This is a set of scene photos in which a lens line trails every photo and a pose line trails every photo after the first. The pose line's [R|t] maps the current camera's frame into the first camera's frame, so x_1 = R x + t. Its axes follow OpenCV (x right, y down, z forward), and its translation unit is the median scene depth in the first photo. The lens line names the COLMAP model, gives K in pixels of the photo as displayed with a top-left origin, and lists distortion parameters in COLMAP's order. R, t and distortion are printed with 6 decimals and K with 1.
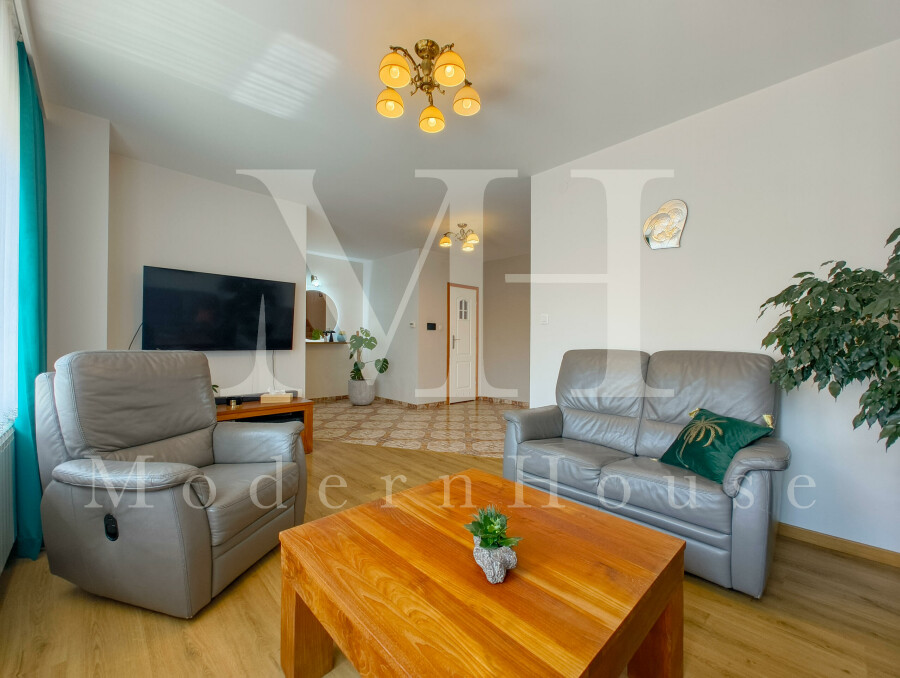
lens RADIAL K [[368.2, 0, 452.5], [0, 368.2, 341.5], [0, 0, 1]] dist [0.015182, 0.000541]
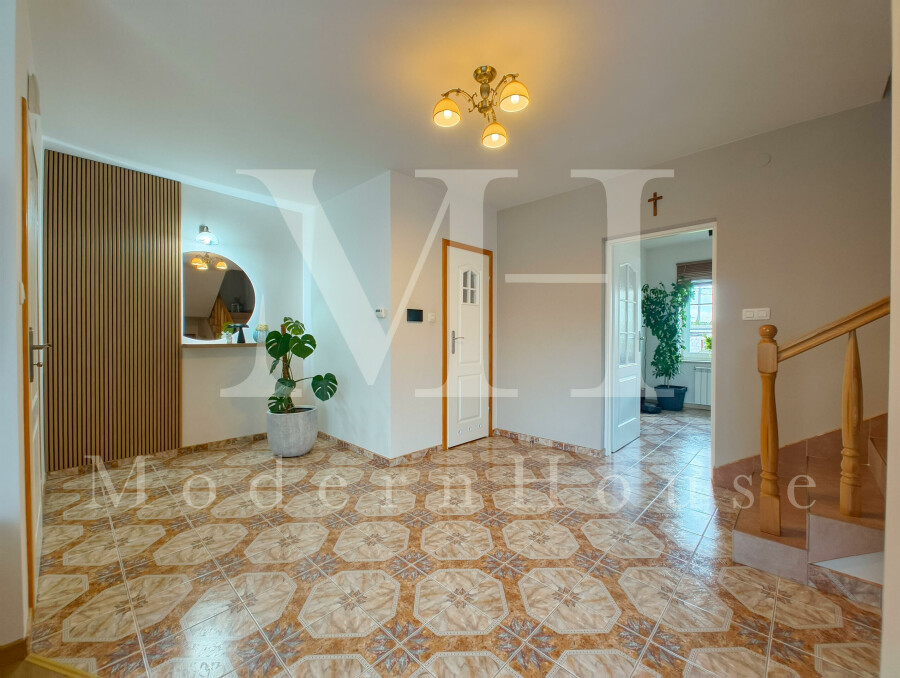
lens RADIAL K [[368.2, 0, 446.8], [0, 368.2, 337.6], [0, 0, 1]] dist [0.015182, 0.000541]
pose [[0.999579, -0.006959, 0.028157, -0.024211], [0.006999, 0.999975, -0.001303, -0.005168], [-0.028147, 0.001500, 0.999603, 0.422674]]
